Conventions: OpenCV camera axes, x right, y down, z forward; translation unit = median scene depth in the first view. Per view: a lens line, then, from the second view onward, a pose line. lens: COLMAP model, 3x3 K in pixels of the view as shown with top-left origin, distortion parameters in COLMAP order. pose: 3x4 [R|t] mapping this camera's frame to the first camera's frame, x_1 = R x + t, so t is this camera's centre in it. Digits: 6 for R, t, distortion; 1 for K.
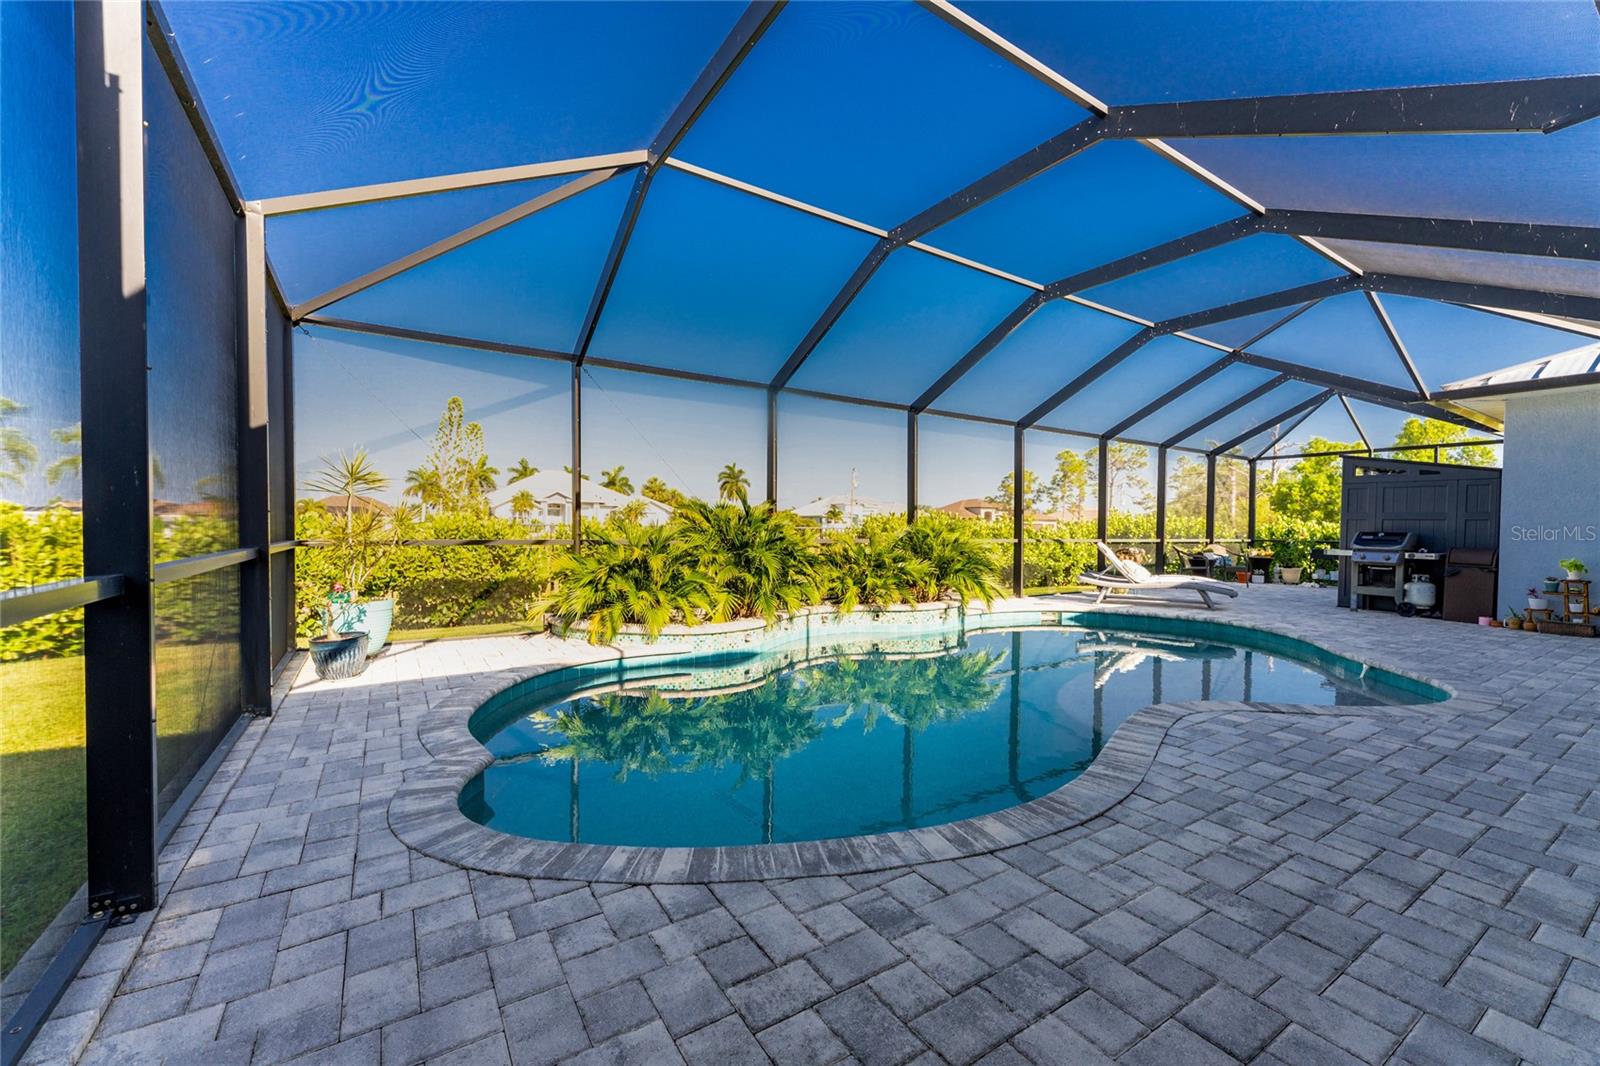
lens RADIAL K [[636.2, 0, 797.8], [0, 636.2, 536.2], [0, 0, 1]] dist [0.000345, 0.000022]
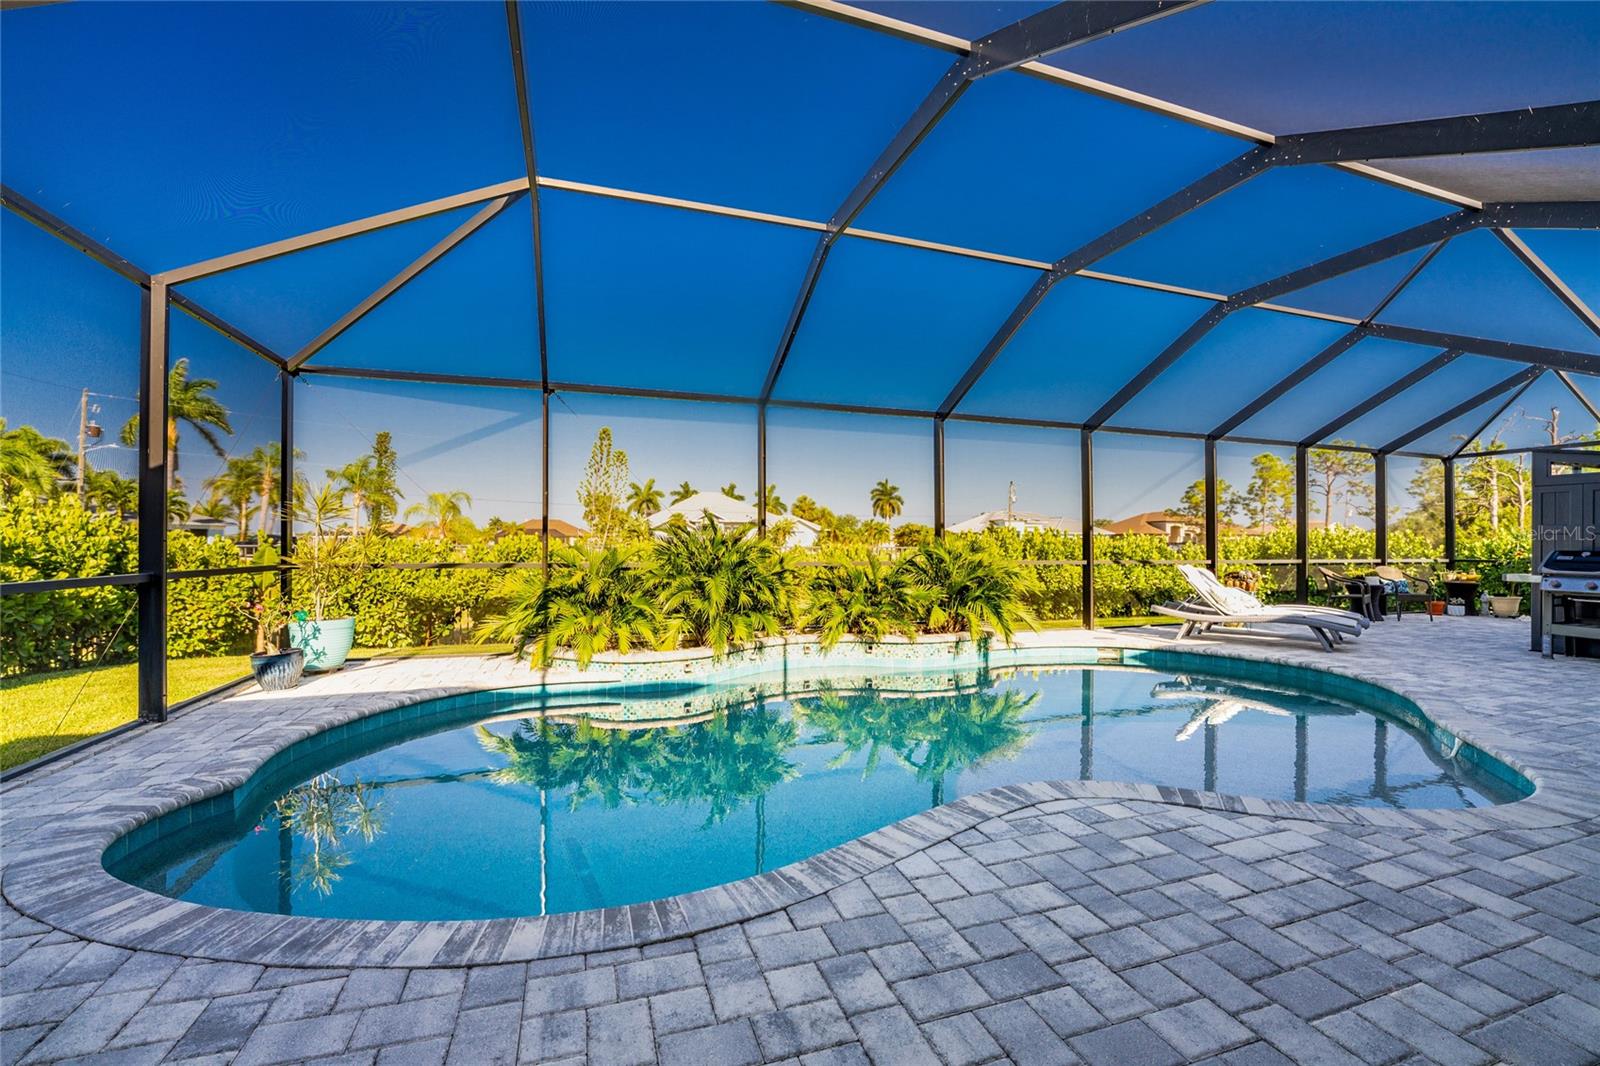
lens RADIAL K [[649.9, 0, 800.0], [0, 649.9, 533.0], [0, 0, 1]] dist [-0.024058, 0.000512]
pose [[0.968632, -0.010444, -0.248279, 0.267281], [0.002225, 0.999441, -0.033359, -0.005935], [0.248488, 0.031761, 0.968114, 0.090639]]
